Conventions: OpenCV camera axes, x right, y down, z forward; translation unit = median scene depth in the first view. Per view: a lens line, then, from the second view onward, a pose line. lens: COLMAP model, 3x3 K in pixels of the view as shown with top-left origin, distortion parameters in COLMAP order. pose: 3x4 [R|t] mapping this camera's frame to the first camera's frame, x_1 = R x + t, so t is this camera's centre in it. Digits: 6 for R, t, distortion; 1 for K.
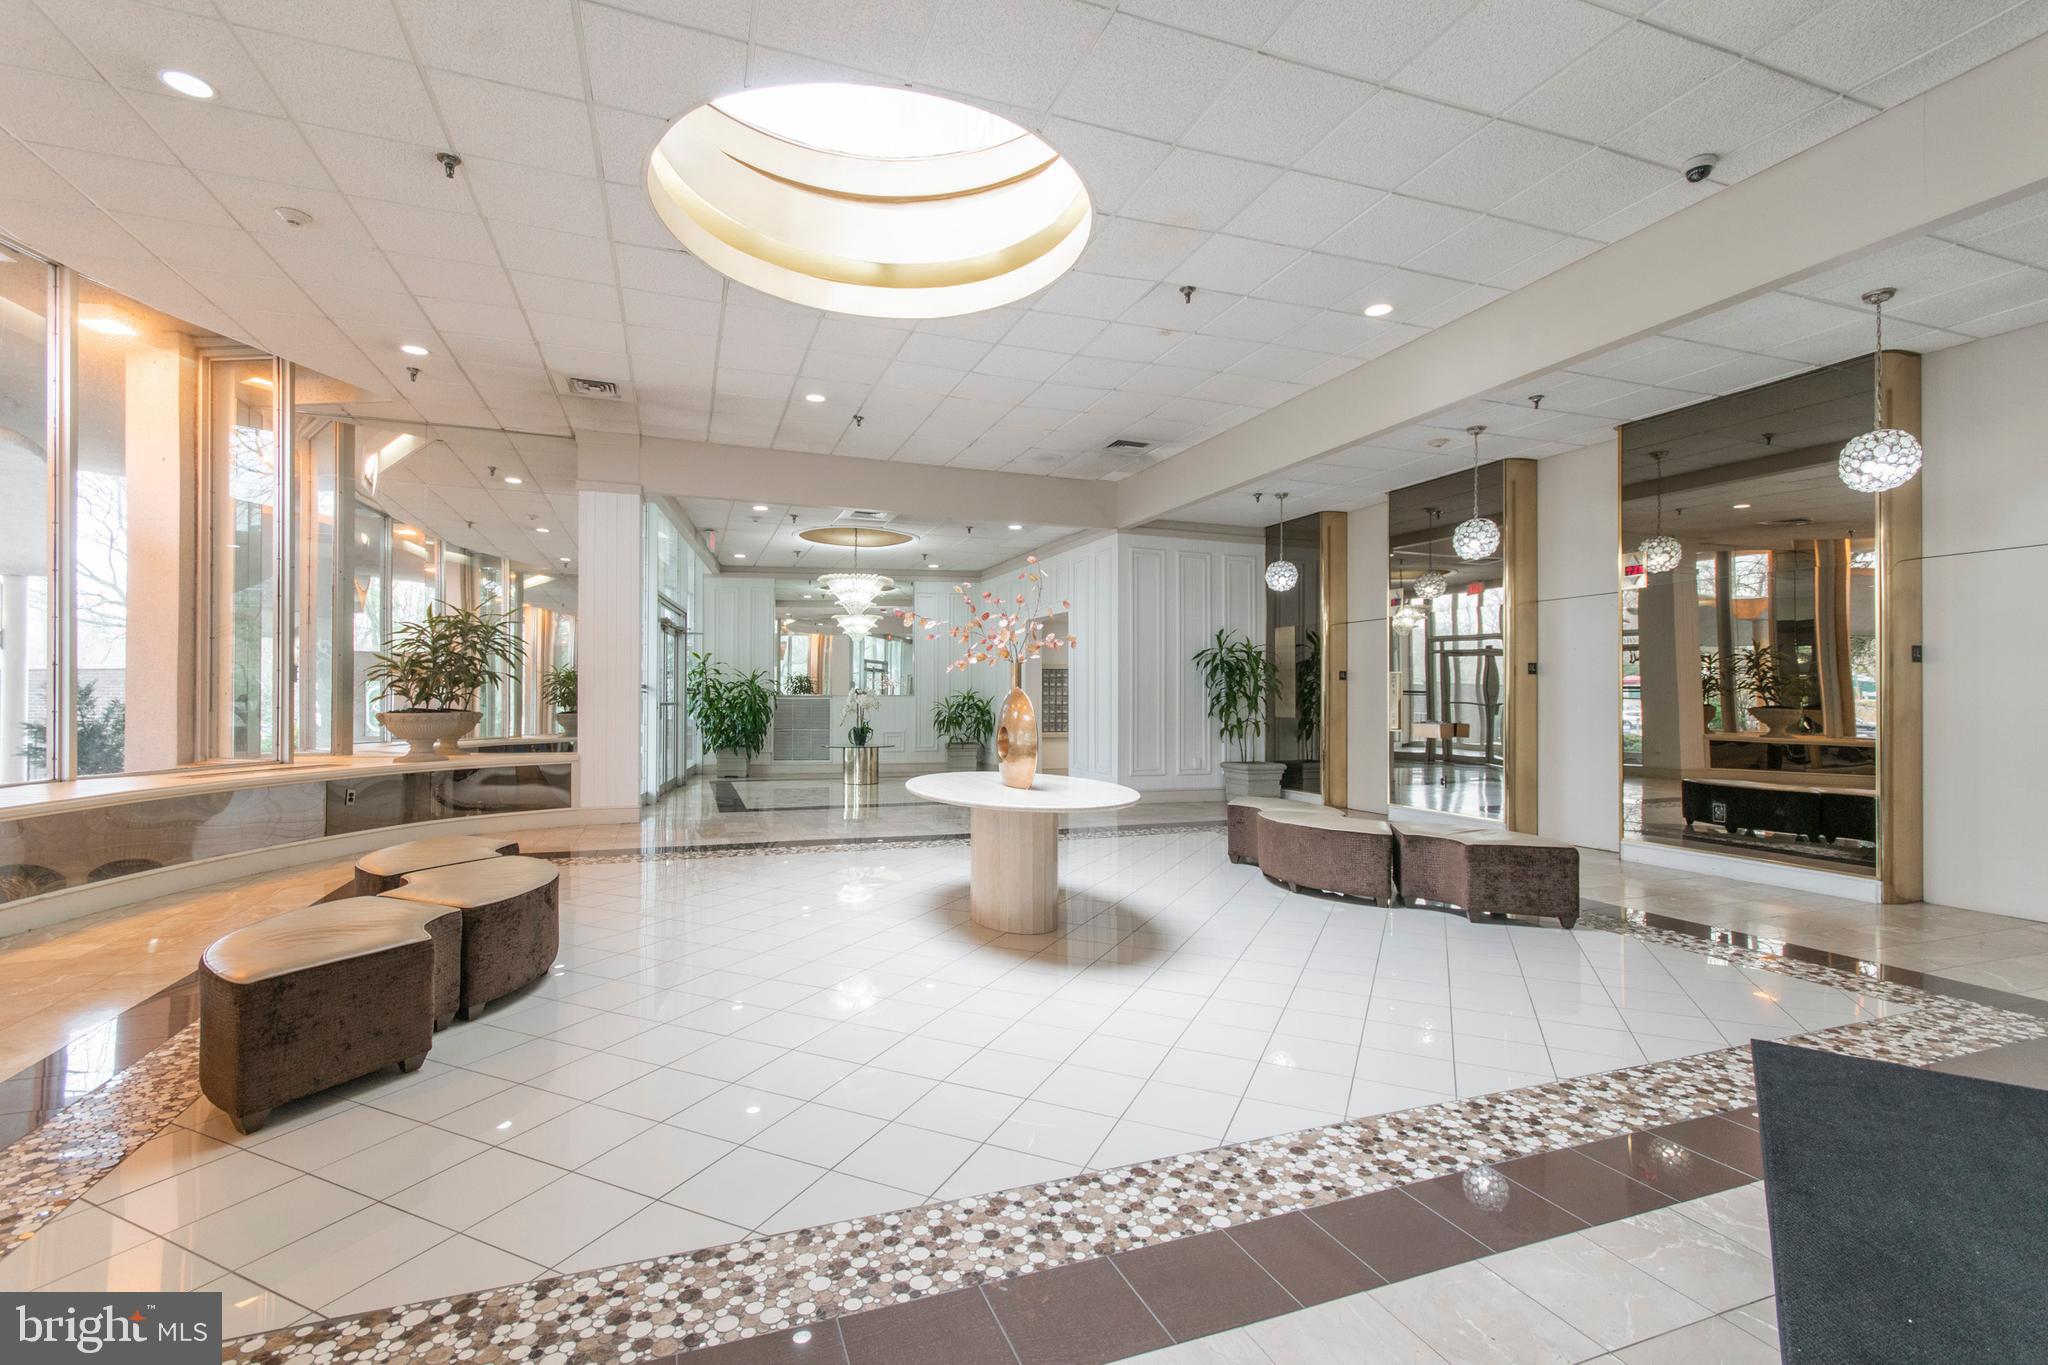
lens RADIAL K [[908.5, 0, 1006.4], [0, 908.5, 697.3], [0, 0, 1]] dist [0.001464, -0.000383]
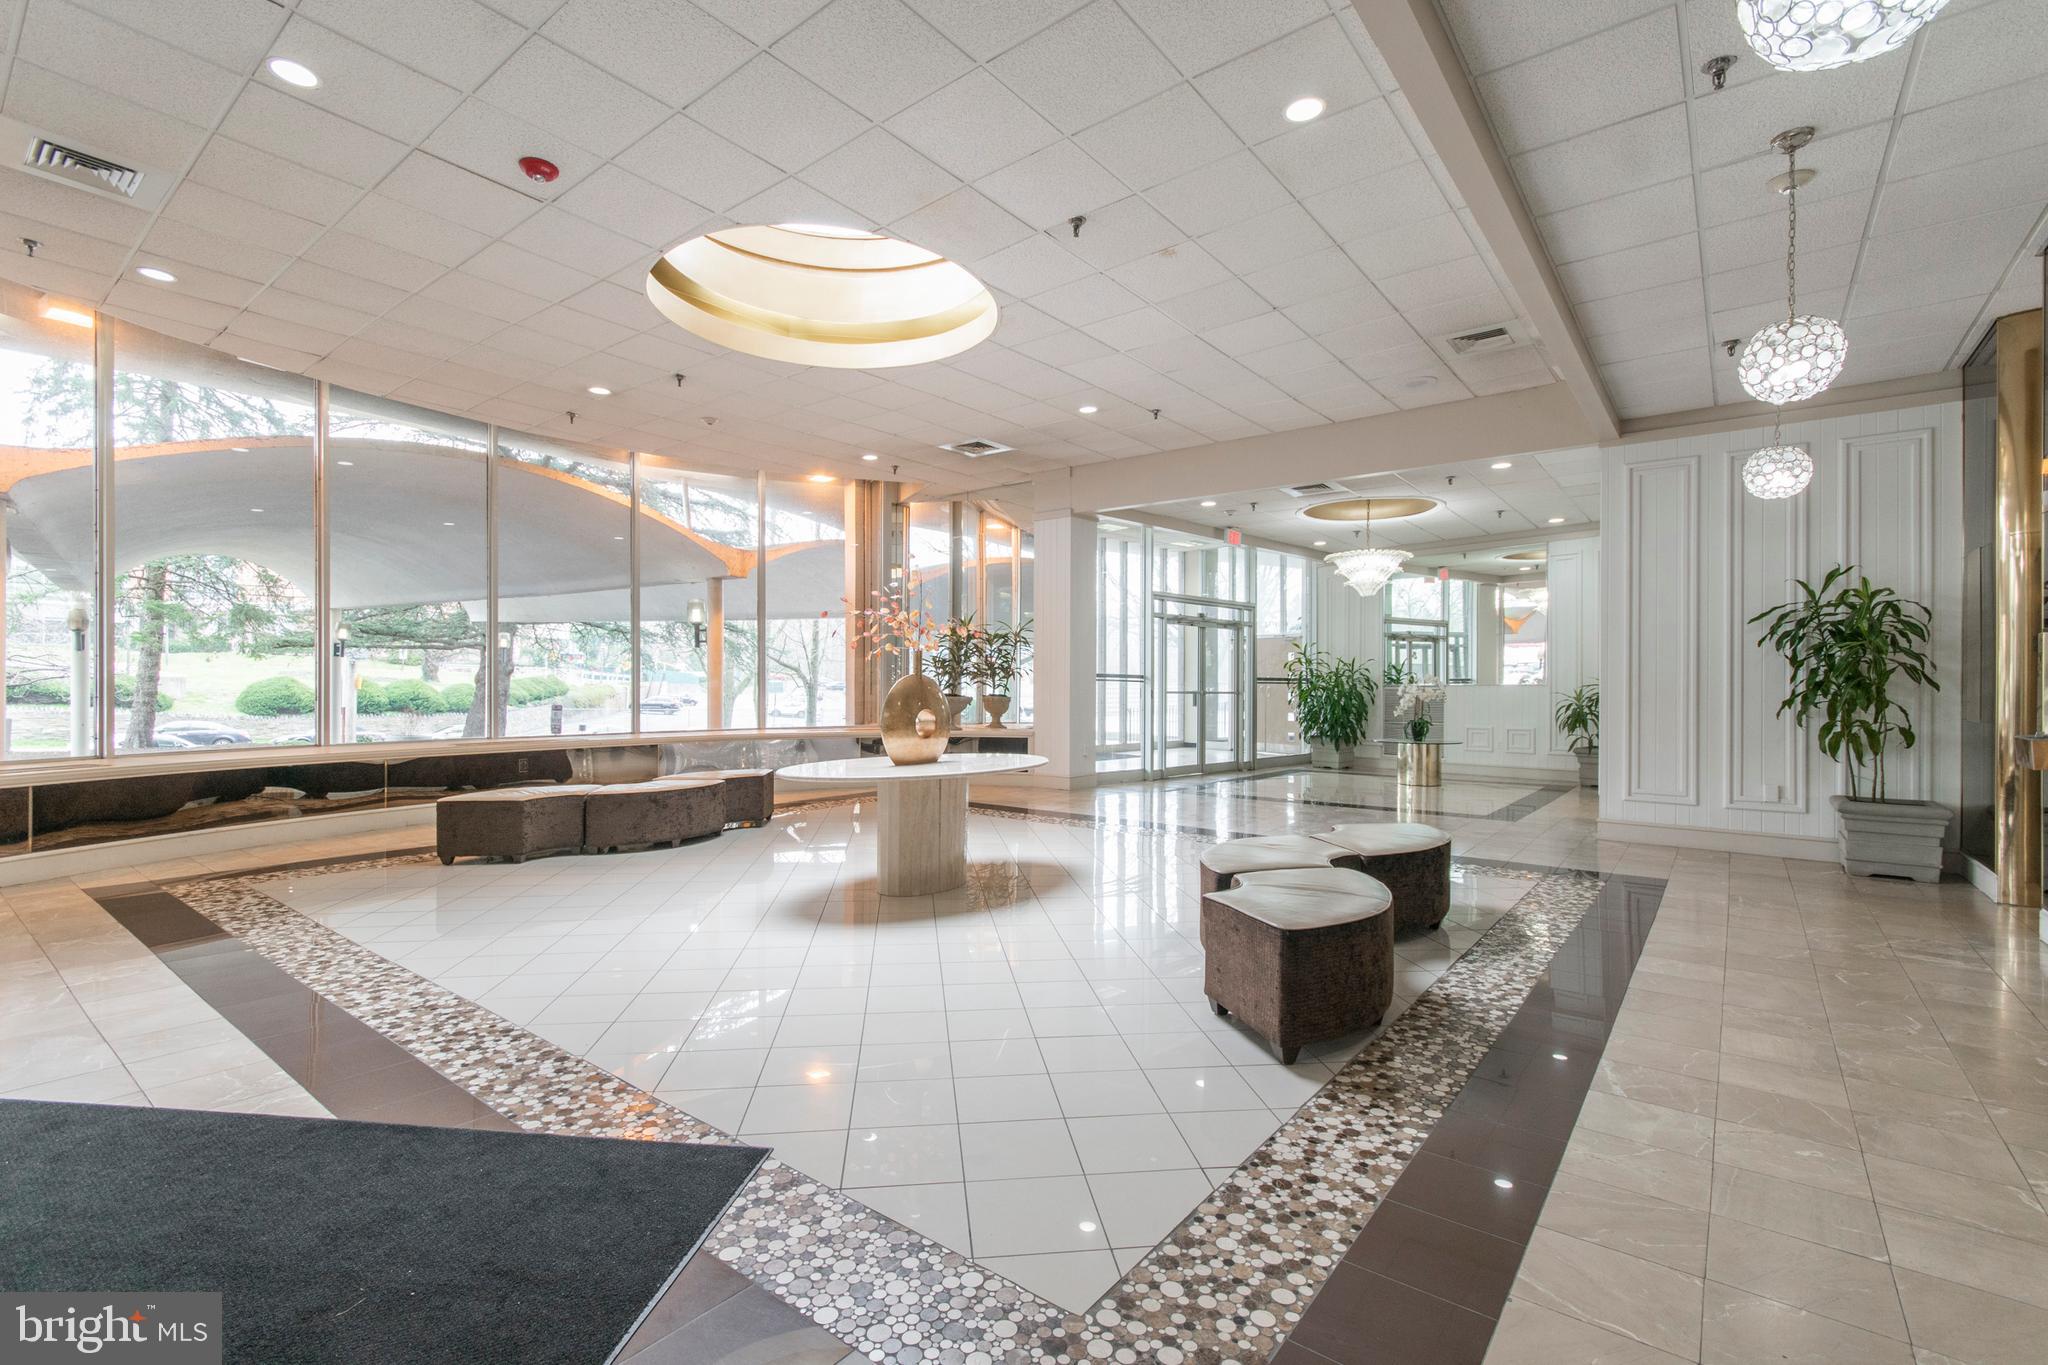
lens RADIAL K [[908.5, 0, 1006.4], [0, 908.5, 697.3], [0, 0, 1]] dist [0.001464, -0.000383]
pose [[0.521850, 0.004987, -0.853023, 1.836110], [0.001245, 0.999977, 0.006608, 0.020411], [0.853036, -0.004511, 0.521832, 0.946966]]
